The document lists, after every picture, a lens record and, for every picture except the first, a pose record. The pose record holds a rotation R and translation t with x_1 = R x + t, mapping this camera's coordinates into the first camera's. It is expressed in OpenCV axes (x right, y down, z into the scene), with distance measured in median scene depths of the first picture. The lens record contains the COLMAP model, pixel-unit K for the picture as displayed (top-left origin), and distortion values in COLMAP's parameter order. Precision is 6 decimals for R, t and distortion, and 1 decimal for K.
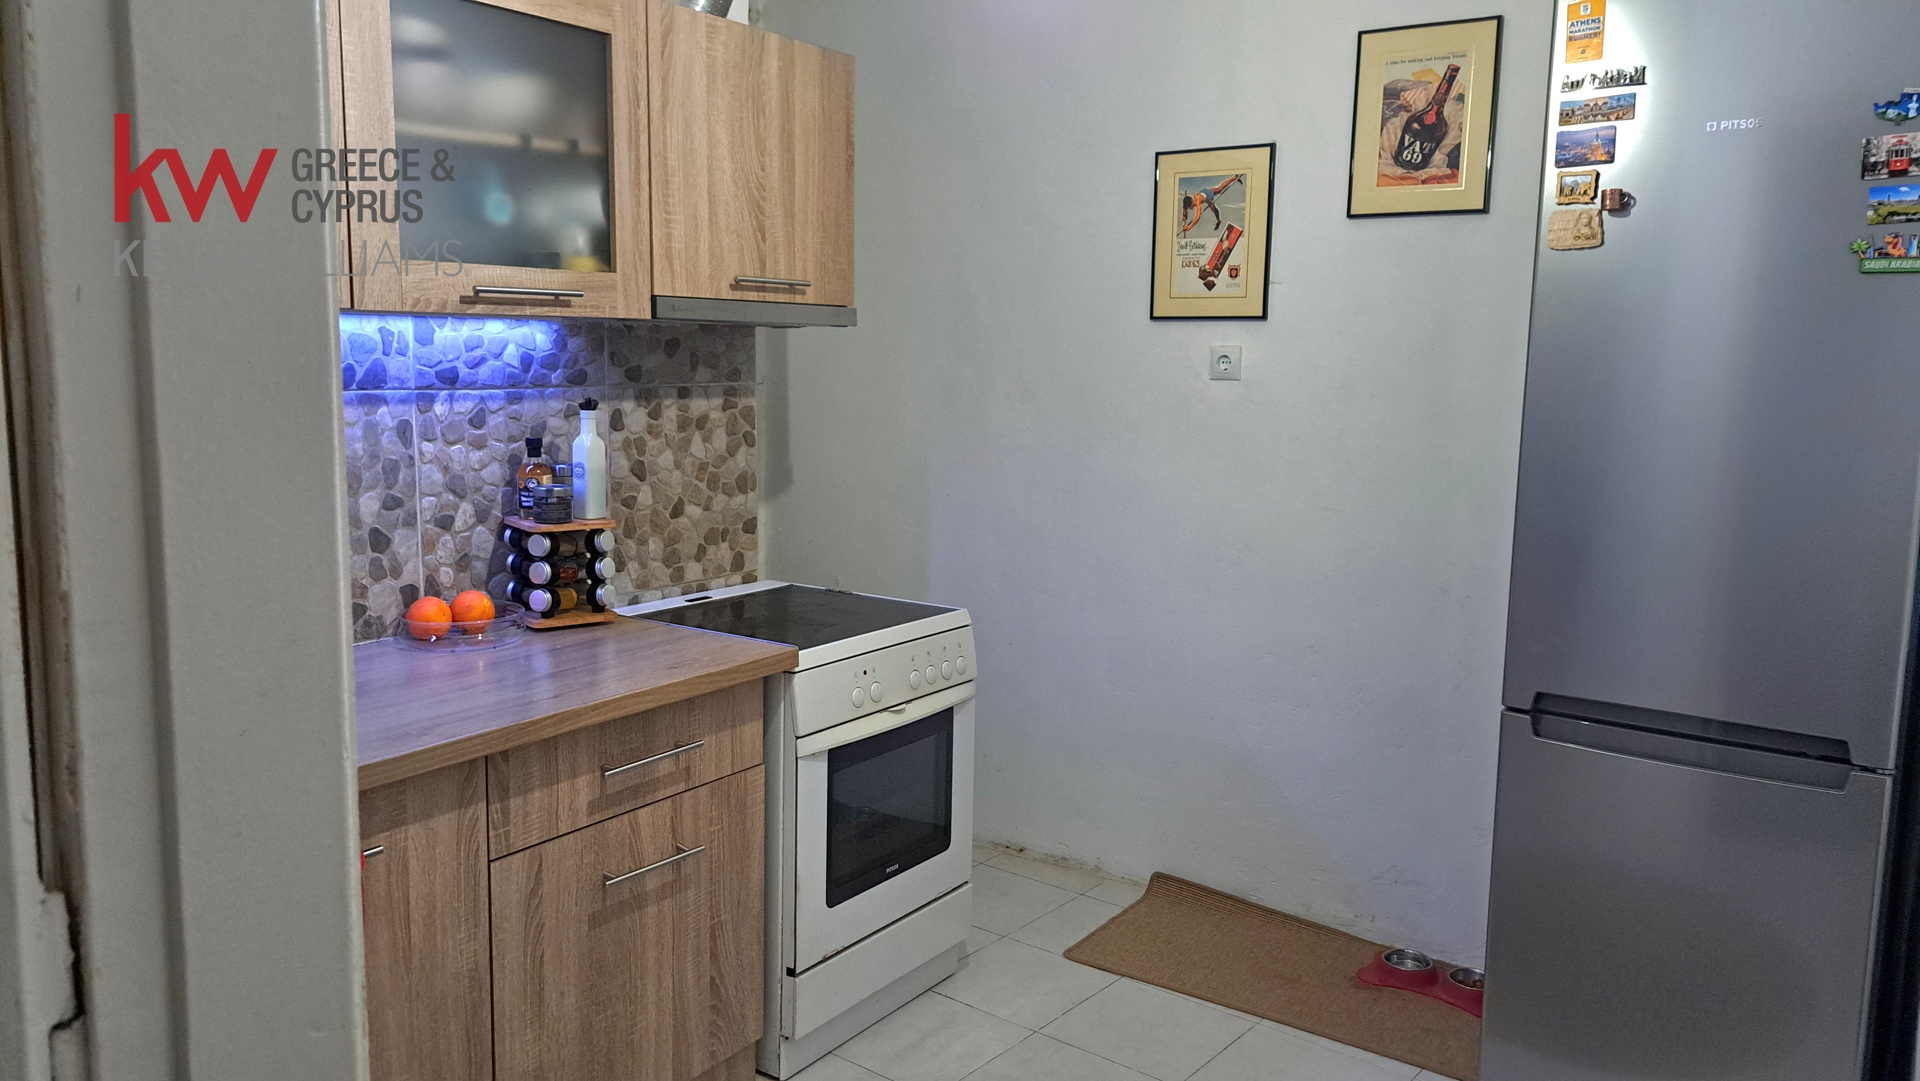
lens RADIAL K [[1372.2, 0, 963.5], [0, 1372.2, 535.8], [0, 0, 1]] dist [0.023962, -0.004384]
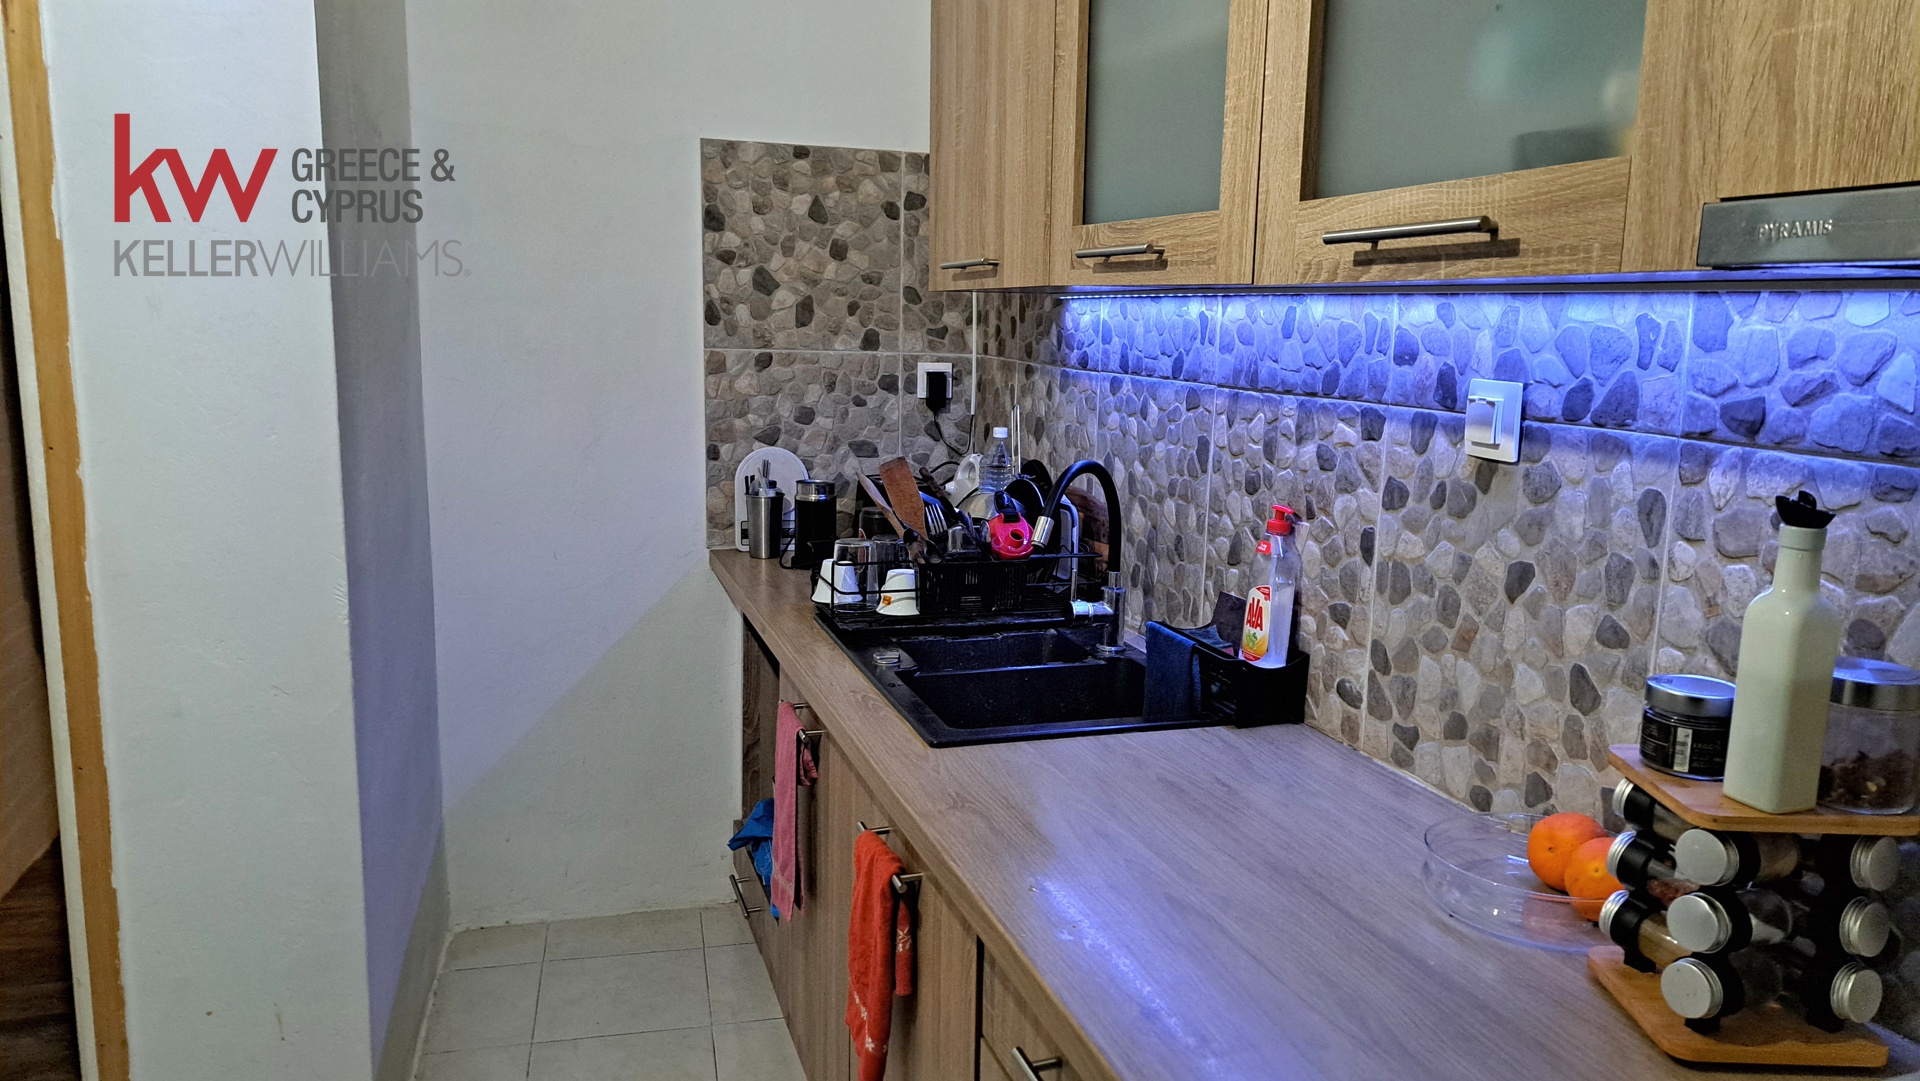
lens RADIAL K [[1372.2, 0, 965.2], [0, 1372.2, 551.0], [0, 0, 1]] dist [0.023962, -0.004384]
pose [[-0.614718, 0.103571, -0.781918, 0.171877], [-0.142839, 0.960332, 0.239499, -0.150474], [0.775706, 0.258913, -0.575539, 1.100768]]
